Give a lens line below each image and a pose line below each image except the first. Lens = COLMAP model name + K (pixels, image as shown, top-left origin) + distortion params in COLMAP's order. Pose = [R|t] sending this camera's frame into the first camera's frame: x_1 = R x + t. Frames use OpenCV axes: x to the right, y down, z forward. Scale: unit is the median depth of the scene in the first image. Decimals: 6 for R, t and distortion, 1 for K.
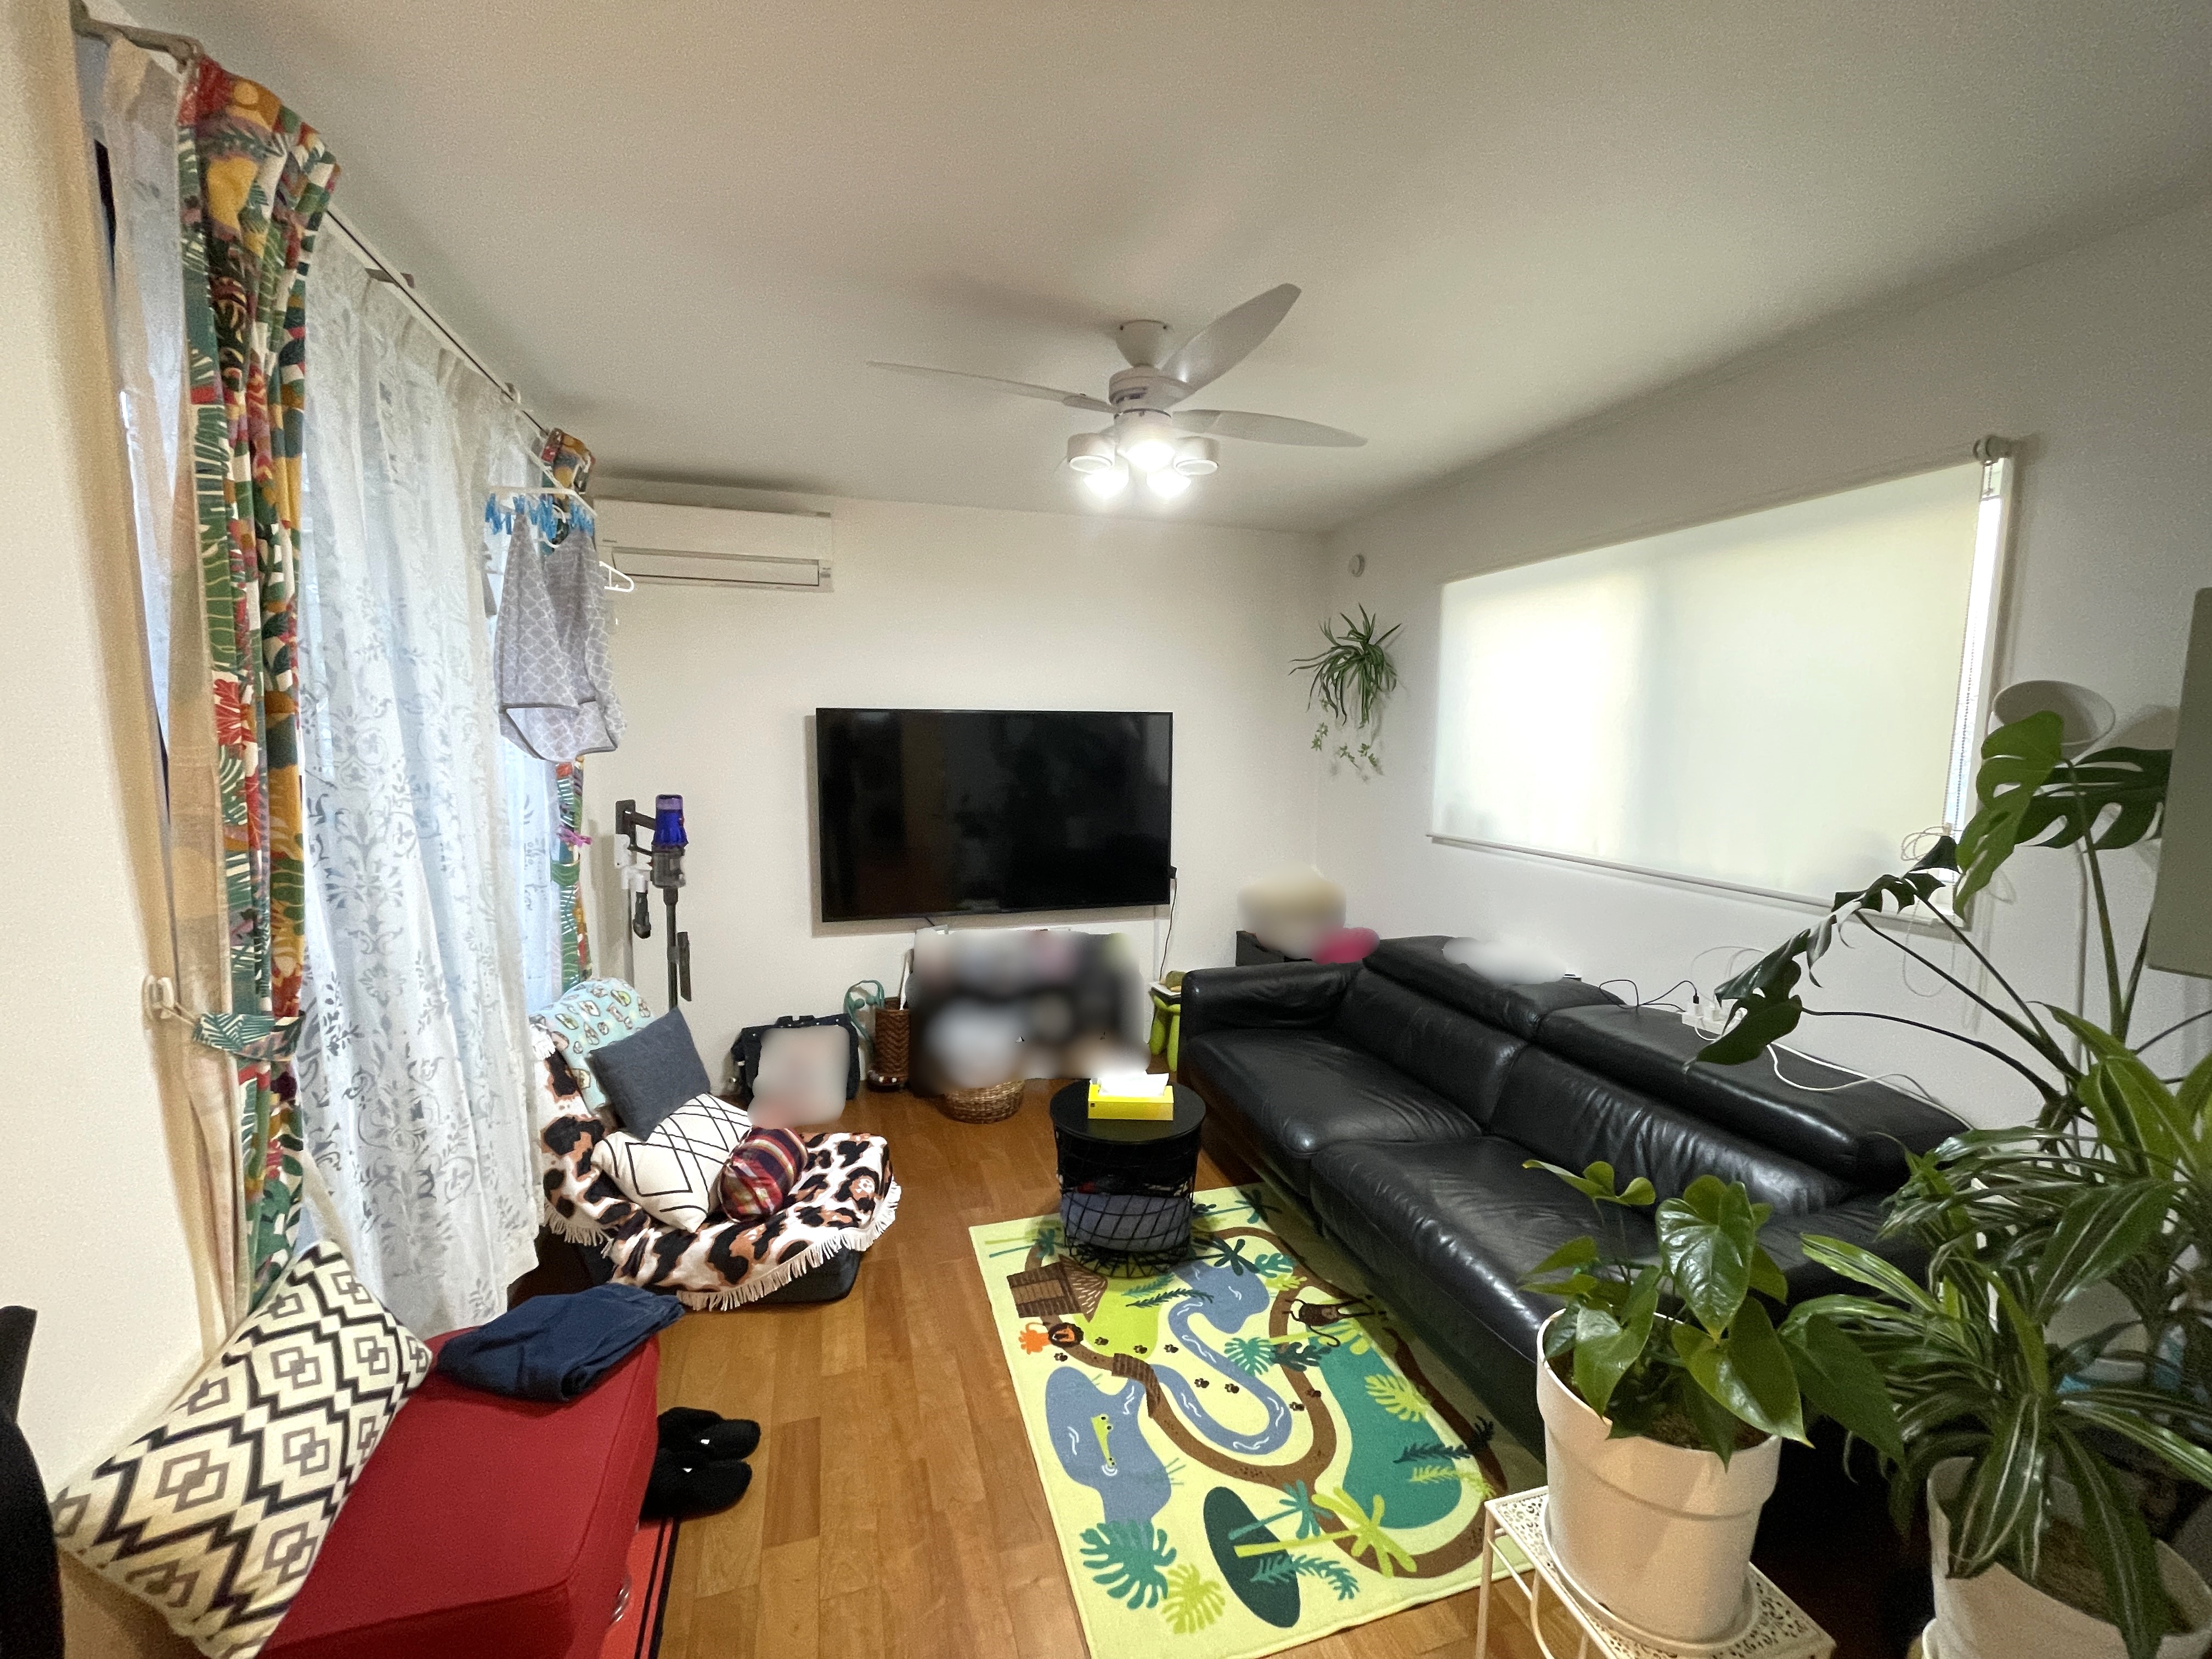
lens RADIAL K [[890.7, 0, 1103.8], [0, 890.7, 829.9], [0, 0, 1]] dist [-0.005180, 0.000252]
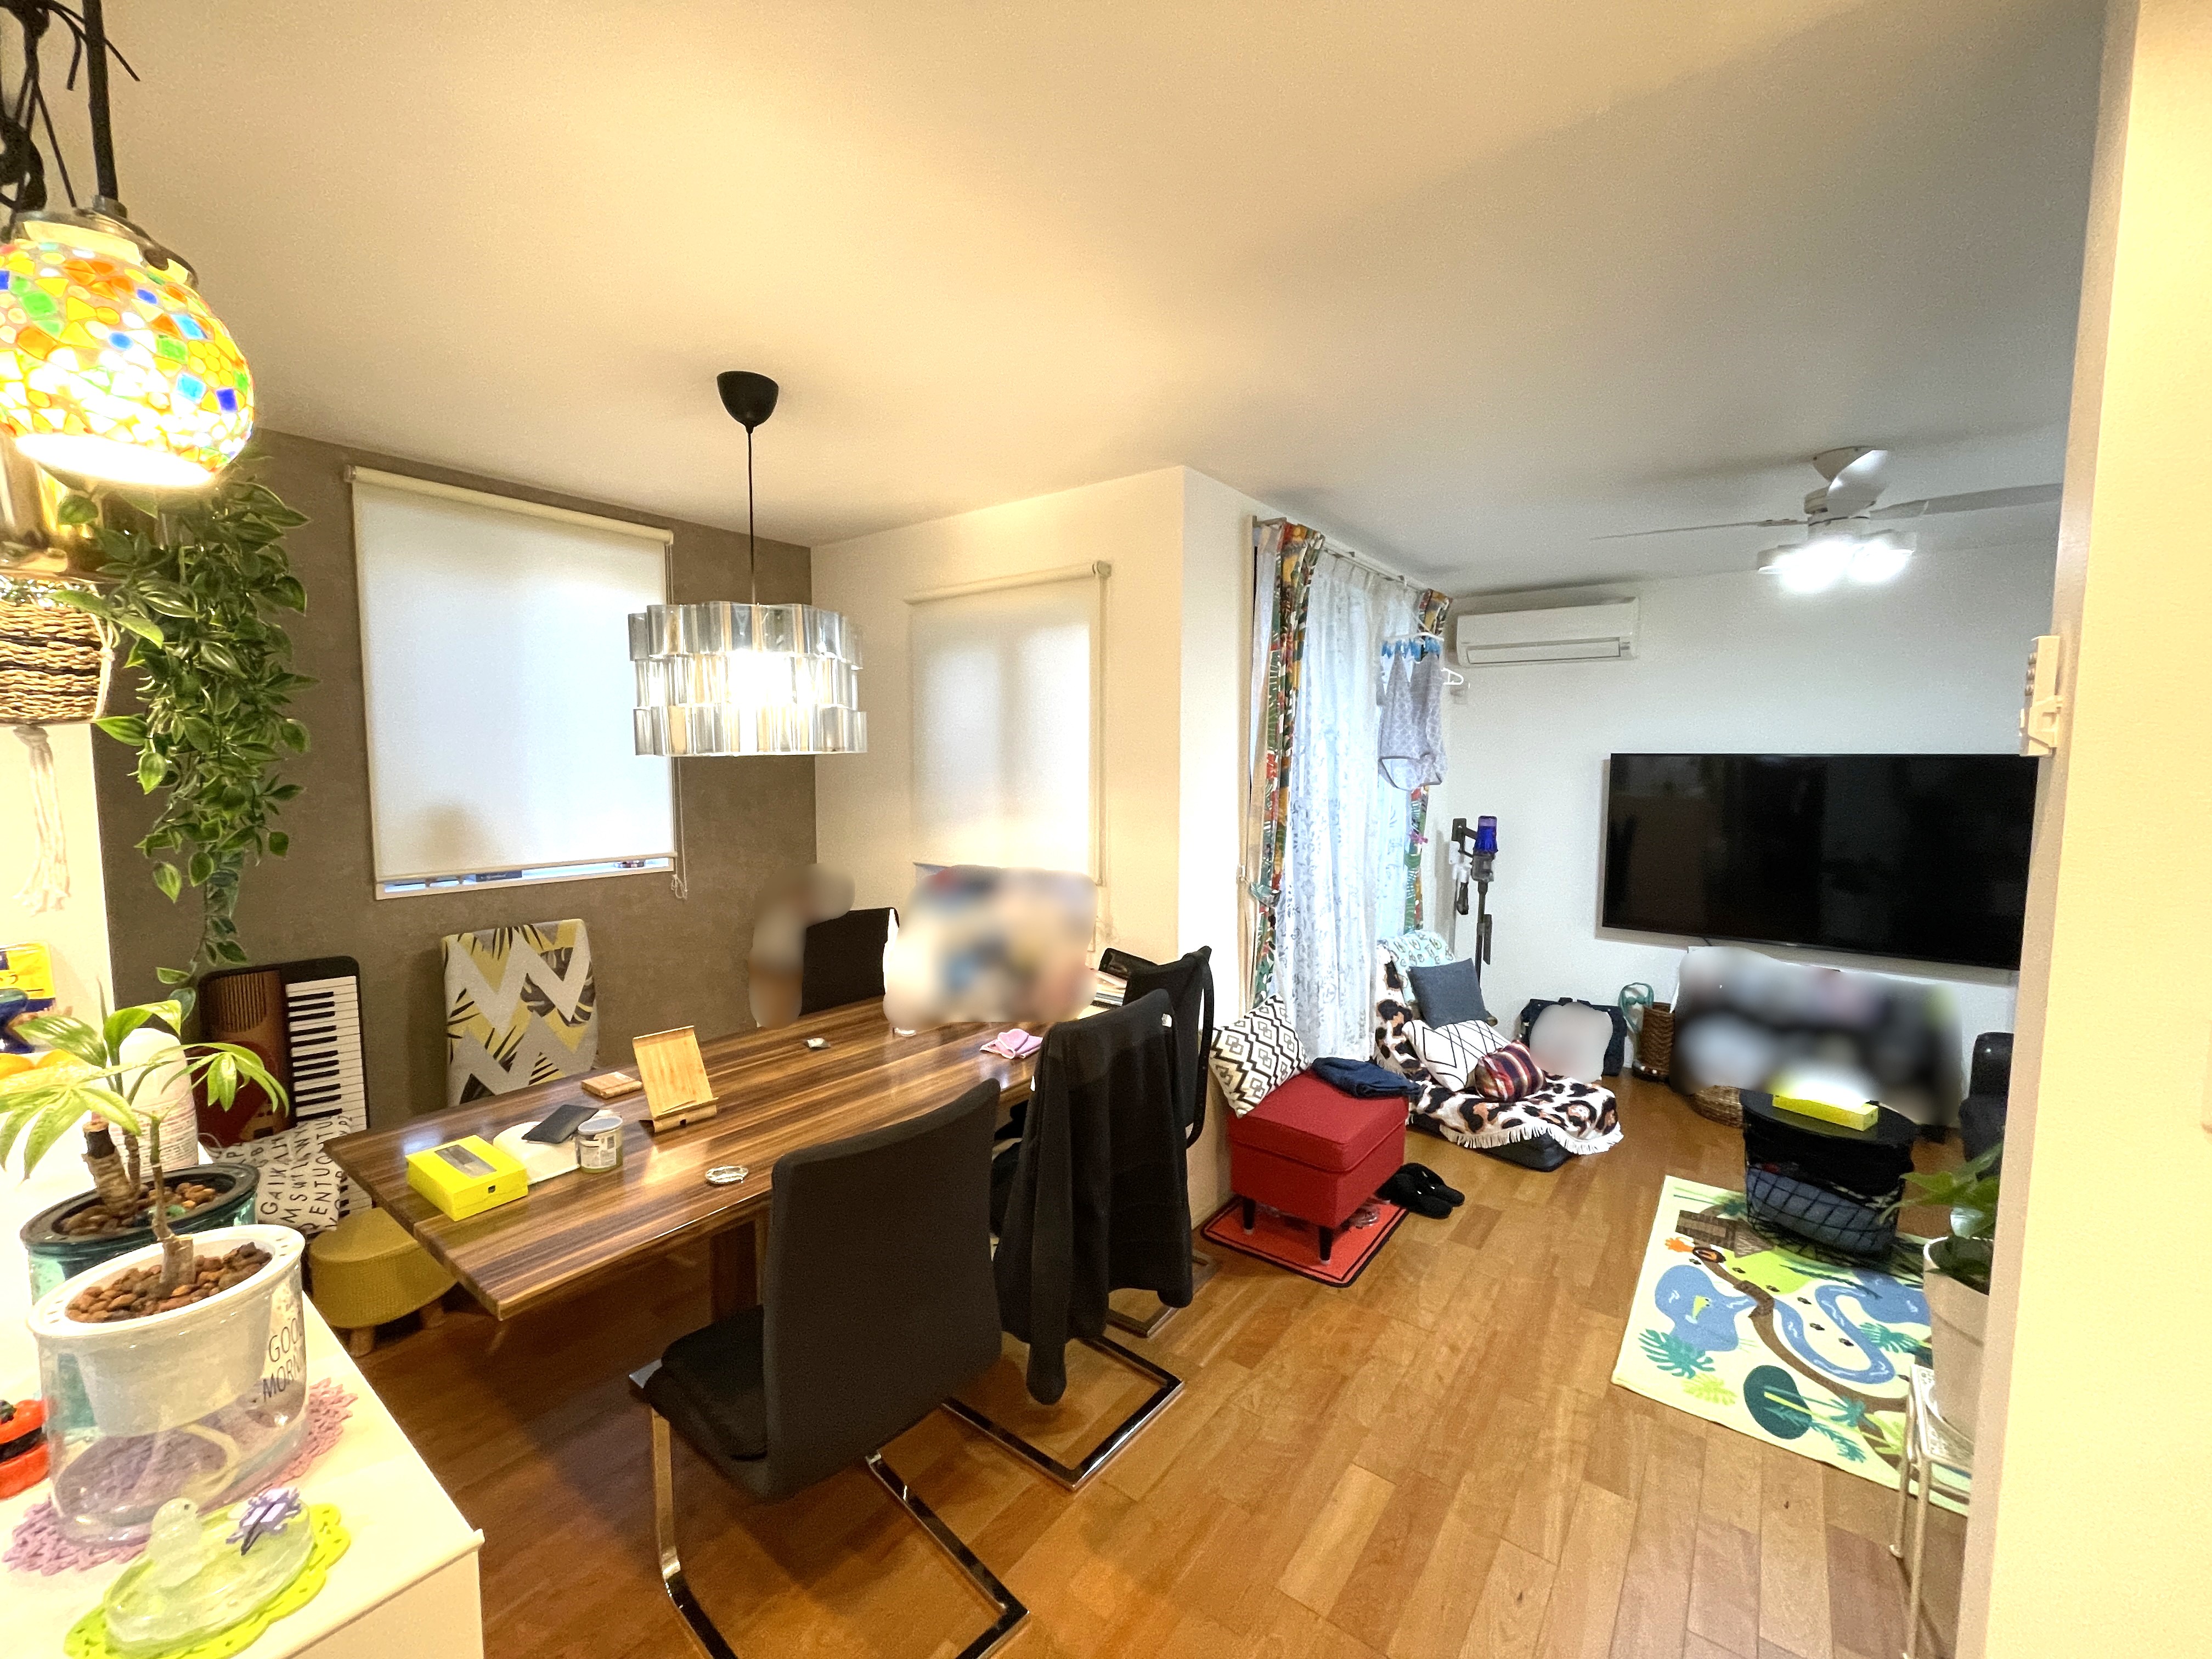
lens RADIAL K [[890.7, 0, 1103.8], [0, 890.7, 829.9], [0, 0, 1]] dist [-0.005180, 0.000252]
pose [[0.584498, 0.061735, -0.809043, 0.420521], [-0.092902, 0.995636, 0.008855, 0.037405], [0.806059, 0.069986, 0.587683, -0.452262]]
